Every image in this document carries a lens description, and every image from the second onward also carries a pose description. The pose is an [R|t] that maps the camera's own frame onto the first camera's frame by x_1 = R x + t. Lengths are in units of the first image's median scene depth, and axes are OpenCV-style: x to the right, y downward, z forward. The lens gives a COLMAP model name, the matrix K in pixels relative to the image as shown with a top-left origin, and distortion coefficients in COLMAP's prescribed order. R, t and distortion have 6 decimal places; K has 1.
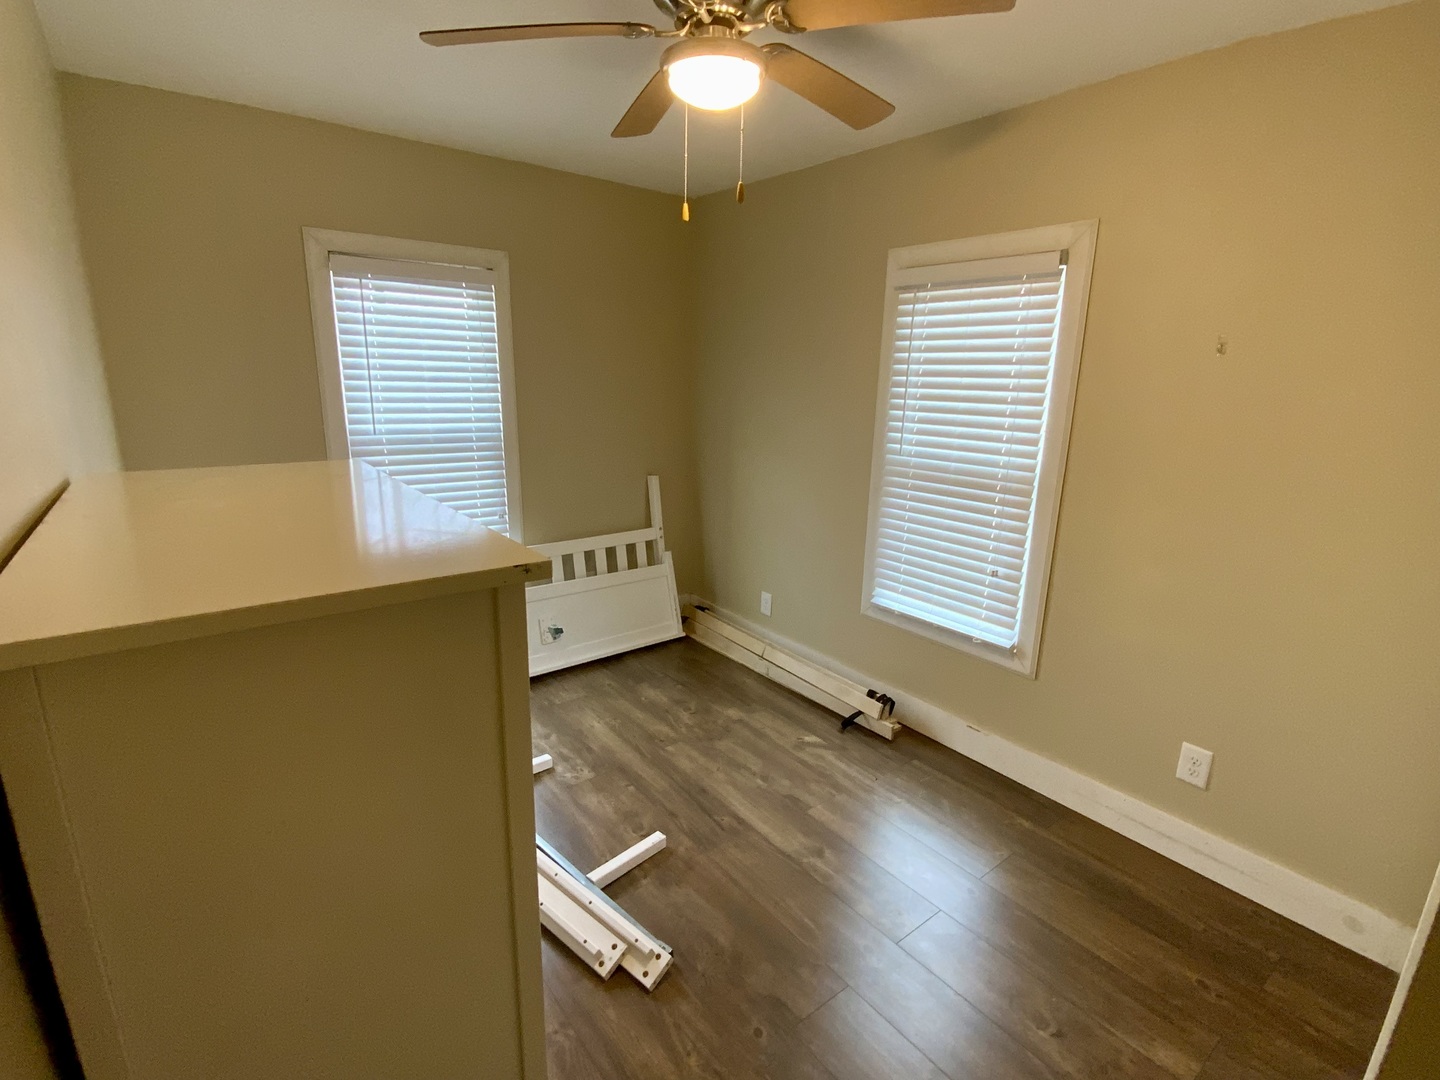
lens RADIAL K [[686.8, 0, 722.3], [0, 686.8, 541.3], [0, 0, 1]] dist [0.010326, -0.009883]
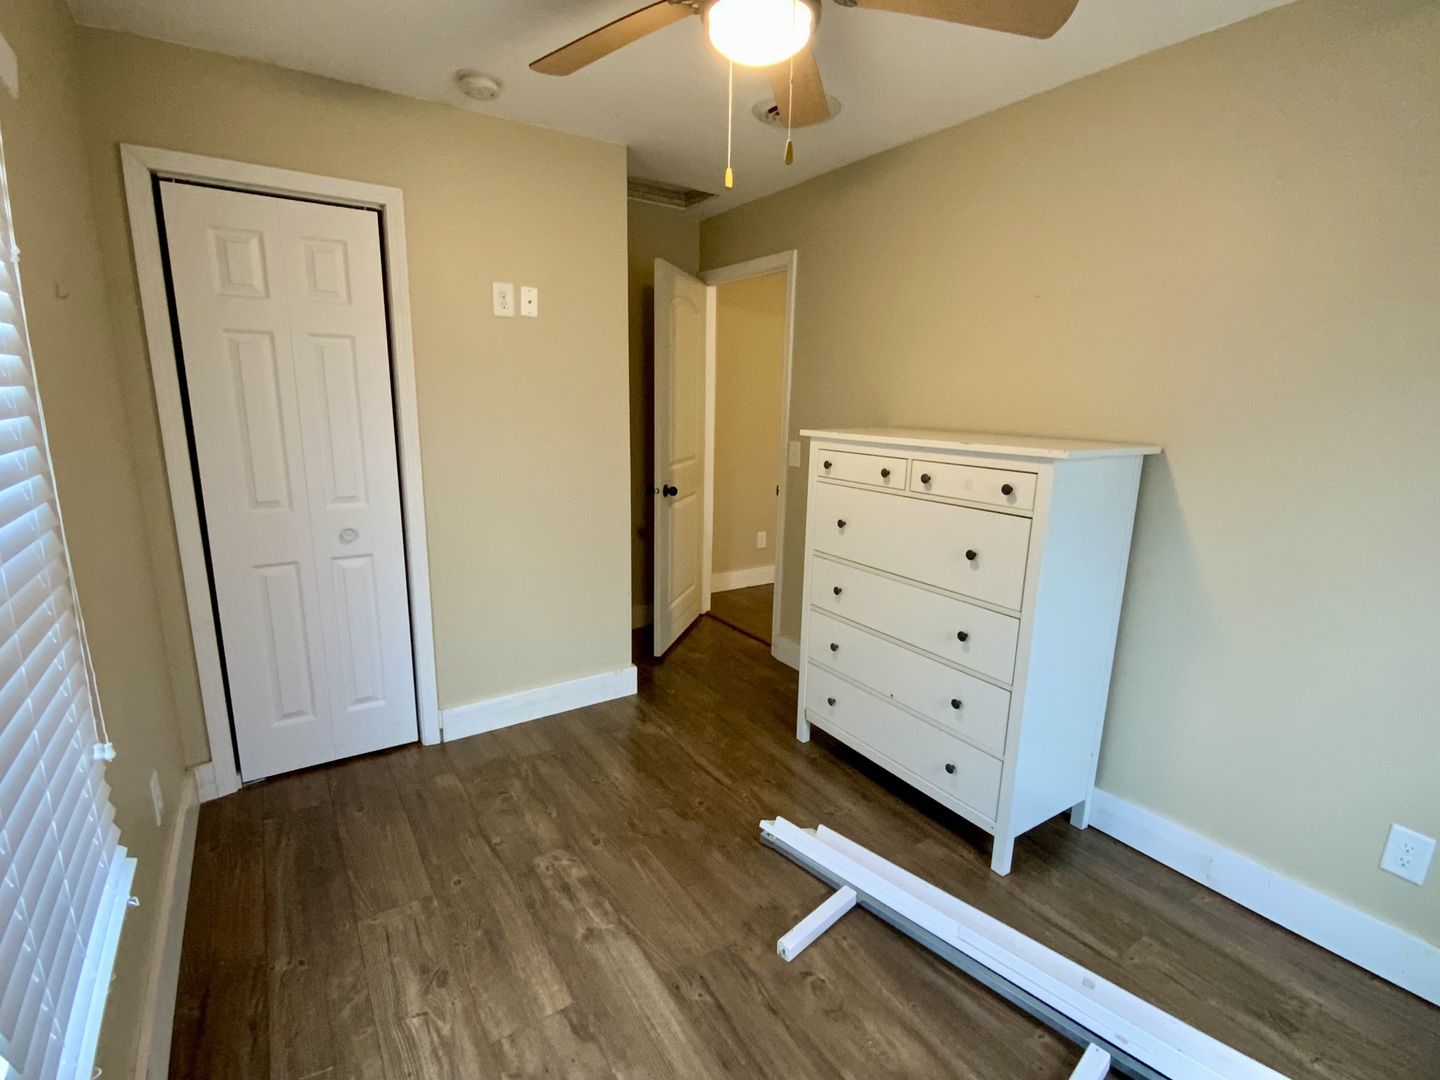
lens RADIAL K [[686.8, 0, 722.3], [0, 686.8, 541.3], [0, 0, 1]] dist [0.010326, -0.009883]
pose [[-0.996364, -0.057653, 0.062731, -0.039746], [-0.024595, 0.899563, 0.436098, -0.323067], [-0.081572, 0.432969, -0.897710, 1.465654]]
